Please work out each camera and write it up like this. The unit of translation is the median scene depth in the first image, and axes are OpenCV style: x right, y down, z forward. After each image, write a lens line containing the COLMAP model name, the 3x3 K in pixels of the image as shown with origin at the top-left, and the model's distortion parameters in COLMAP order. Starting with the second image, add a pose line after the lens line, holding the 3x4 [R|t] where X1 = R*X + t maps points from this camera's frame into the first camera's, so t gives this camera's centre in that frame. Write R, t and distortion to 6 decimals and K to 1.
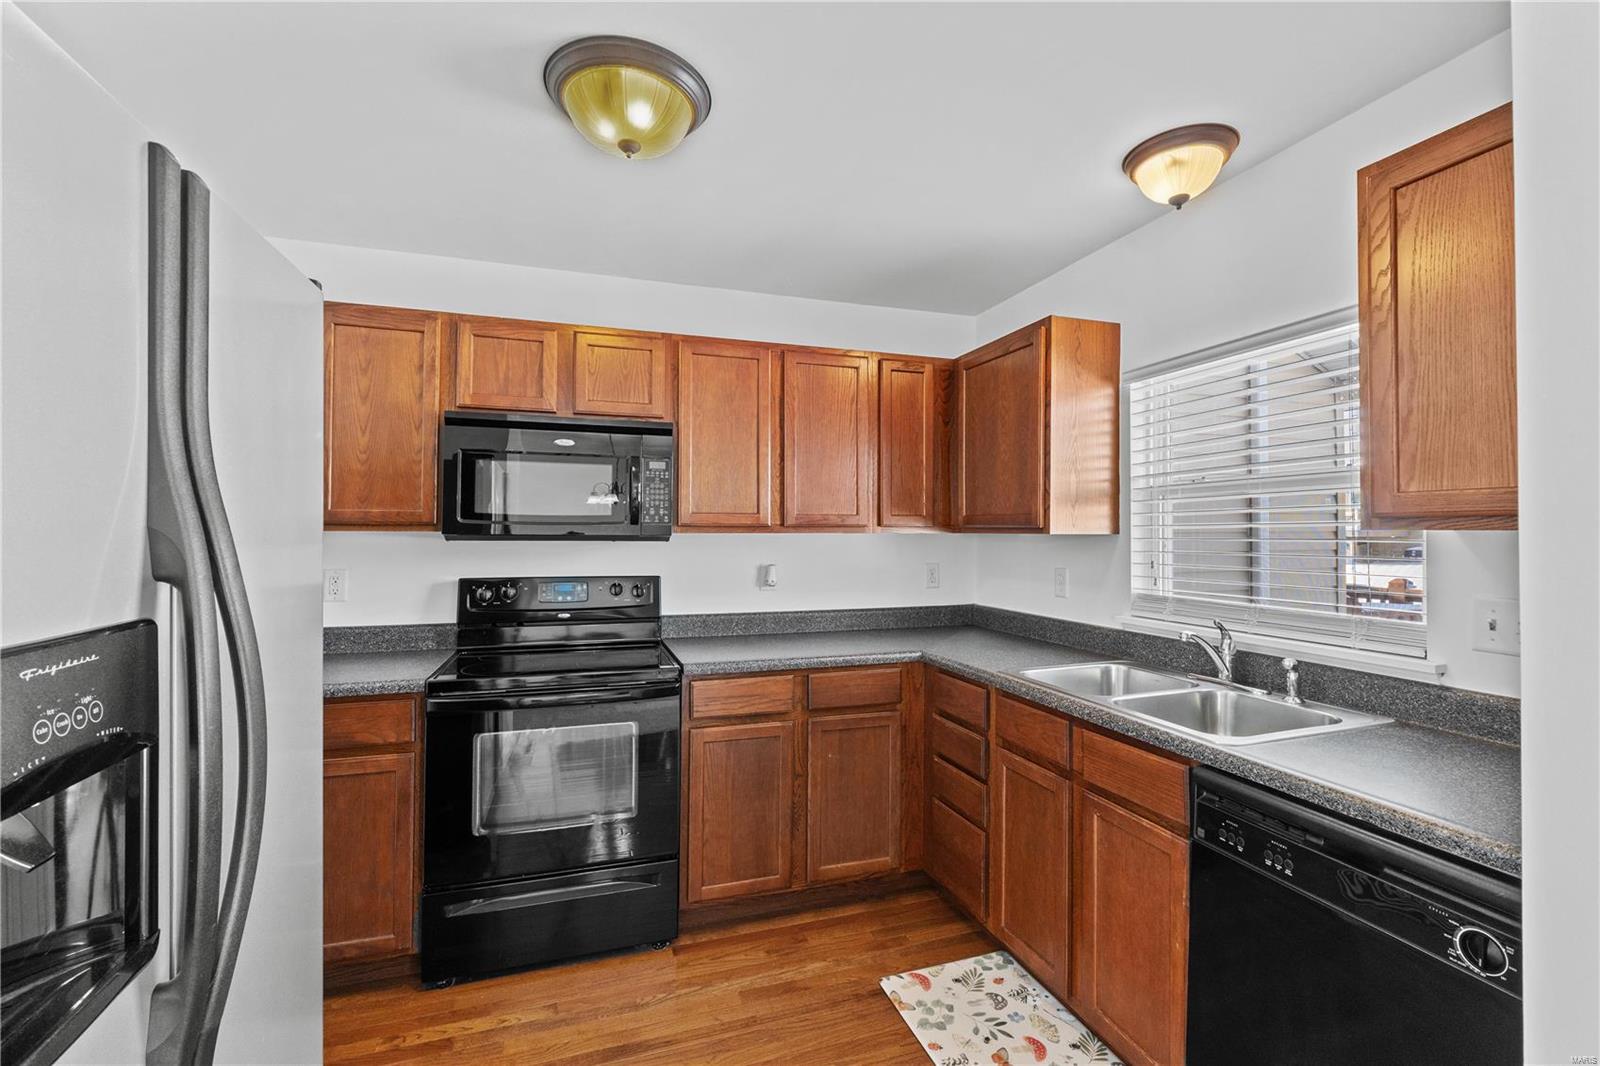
lens RADIAL K [[691.4, 0, 799.3], [0, 691.4, 532.9], [0, 0, 1]] dist [-0.001565, -0.000043]
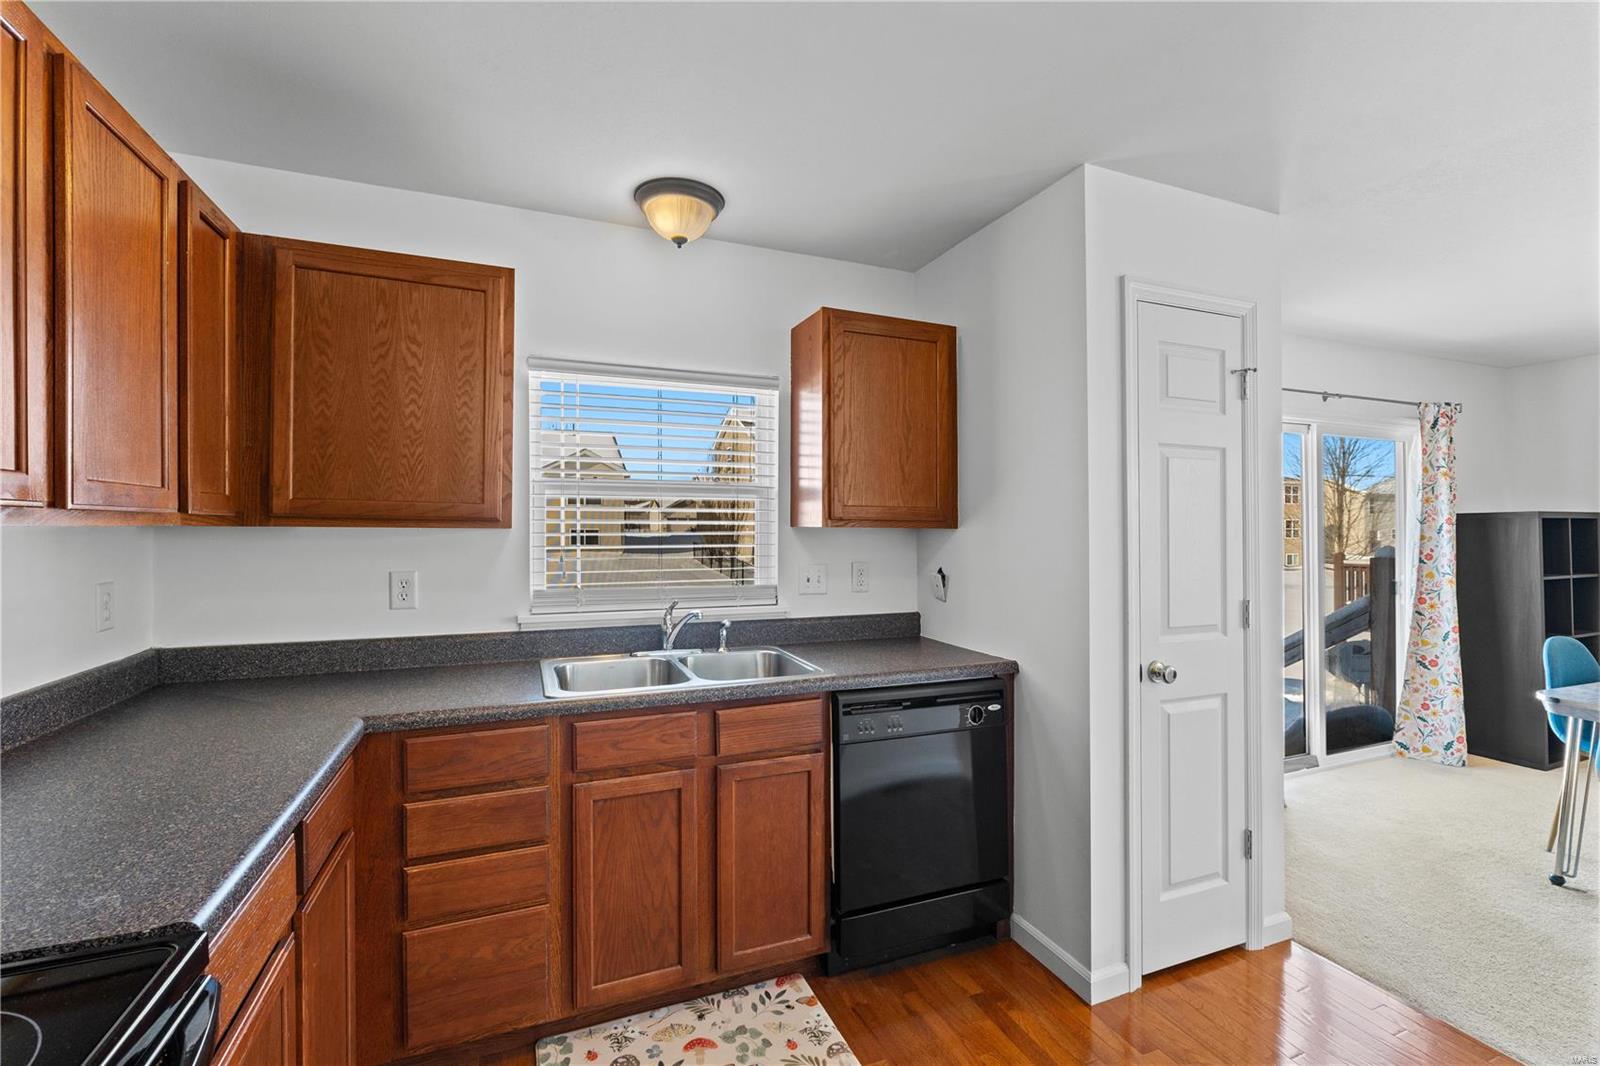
lens RADIAL K [[691.4, 0, 799.2], [0, 691.4, 529.0], [0, 0, 1]] dist [-0.001565, -0.000043]
pose [[-0.061289, -0.000006, 0.998120, -0.580363], [-0.003611, 0.999993, -0.000216, 0.001219], [-0.998114, -0.003618, -0.061289, 0.809504]]
